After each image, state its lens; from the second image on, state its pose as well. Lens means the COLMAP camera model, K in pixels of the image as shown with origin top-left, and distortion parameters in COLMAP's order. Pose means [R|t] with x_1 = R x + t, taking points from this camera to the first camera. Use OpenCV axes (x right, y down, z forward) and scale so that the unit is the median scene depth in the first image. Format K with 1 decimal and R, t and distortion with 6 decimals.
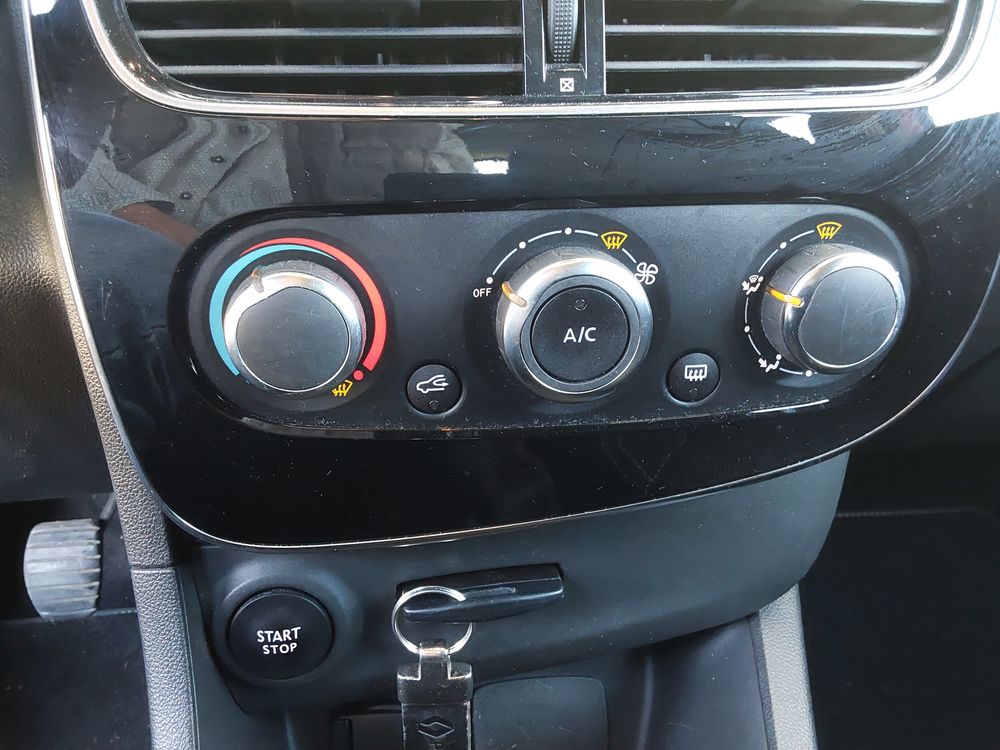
lens RADIAL K [[814.9, 0, 500.0], [0, 814.9, 375.0], [0, 0, 1]] dist [0.082310, -0.002061]
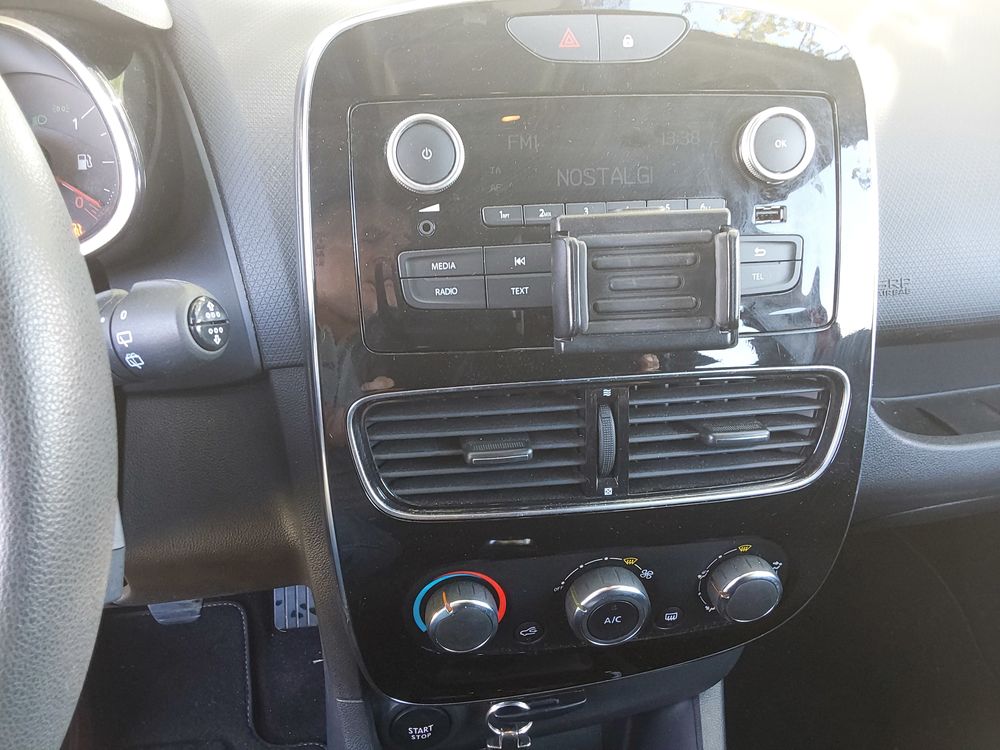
lens RADIAL K [[832.6, 0, 500.0], [0, 832.6, 375.0], [0, 0, 1]] dist [0.062567, -0.003787]
pose [[0.998265, -0.001559, 0.058858, -0.230978], [-0.007865, 0.987159, 0.159545, -0.767593], [-0.058351, -0.159731, 0.985435, -0.675812]]
